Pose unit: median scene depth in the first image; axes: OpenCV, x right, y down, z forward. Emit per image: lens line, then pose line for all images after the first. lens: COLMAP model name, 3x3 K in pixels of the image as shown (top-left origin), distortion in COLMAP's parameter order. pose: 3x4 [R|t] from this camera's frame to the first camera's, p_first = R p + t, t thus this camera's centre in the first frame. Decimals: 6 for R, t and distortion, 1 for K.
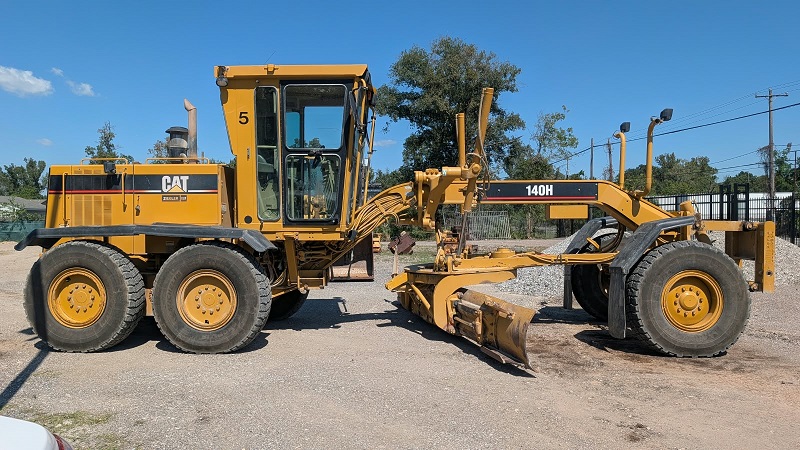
lens RADIAL K [[585.8, 0, 395.8], [0, 585.8, 229.1], [0, 0, 1]] dist [0.050006, -0.071123]
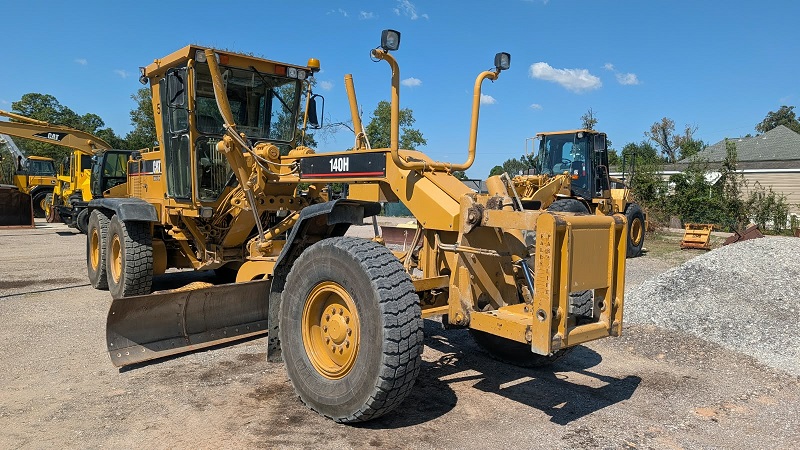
lens RADIAL K [[585.8, 0, 395.8], [0, 585.8, 229.1], [0, 0, 1]] dist [0.050006, -0.071123]
pose [[0.652058, 0.055237, -0.756154, 0.912100], [-0.036334, 0.998473, 0.041606, -0.016053], [0.757298, 0.000345, 0.653069, 0.559955]]
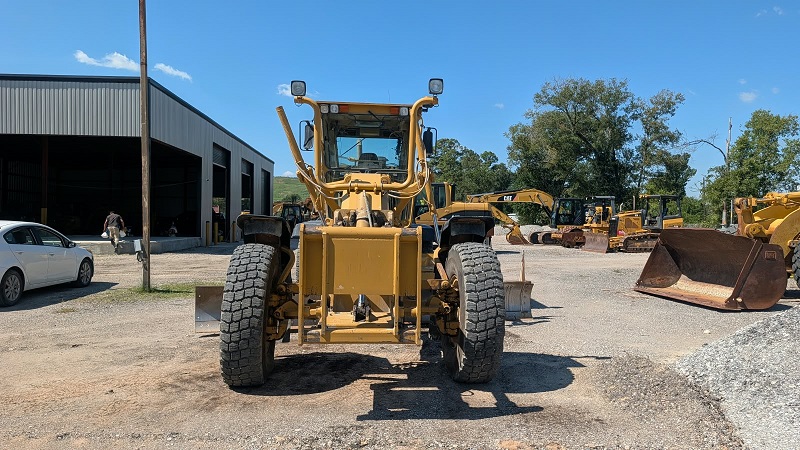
lens RADIAL K [[585.8, 0, 395.8], [0, 585.8, 229.1], [0, 0, 1]] dist [0.050006, -0.071123]
pose [[0.056690, 0.020767, -0.998176, 1.205505], [-0.035652, 0.999188, 0.018763, -0.022375], [0.997755, 0.034523, 0.057385, 1.041668]]
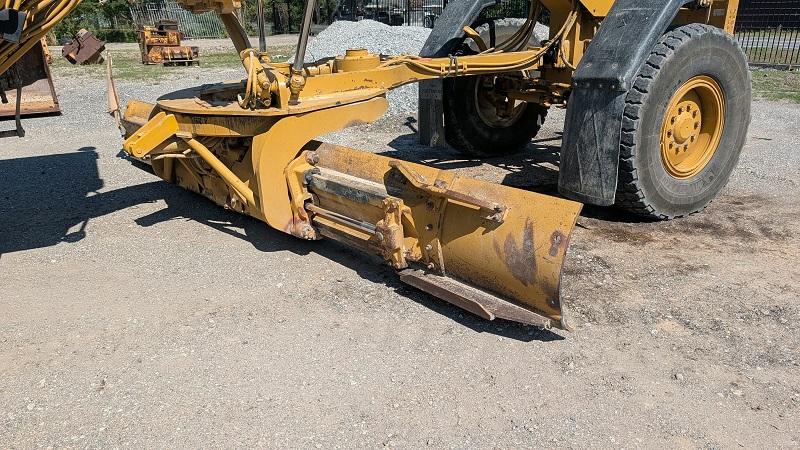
lens RADIAL K [[585.8, 0, 395.8], [0, 585.8, 229.1], [0, 0, 1]] dist [0.050006, -0.071123]
pose [[0.877747, -0.174303, 0.446294, -0.052334], [0.019924, 0.943952, 0.329481, 0.011625], [-0.478710, -0.280309, 0.832024, 0.539445]]
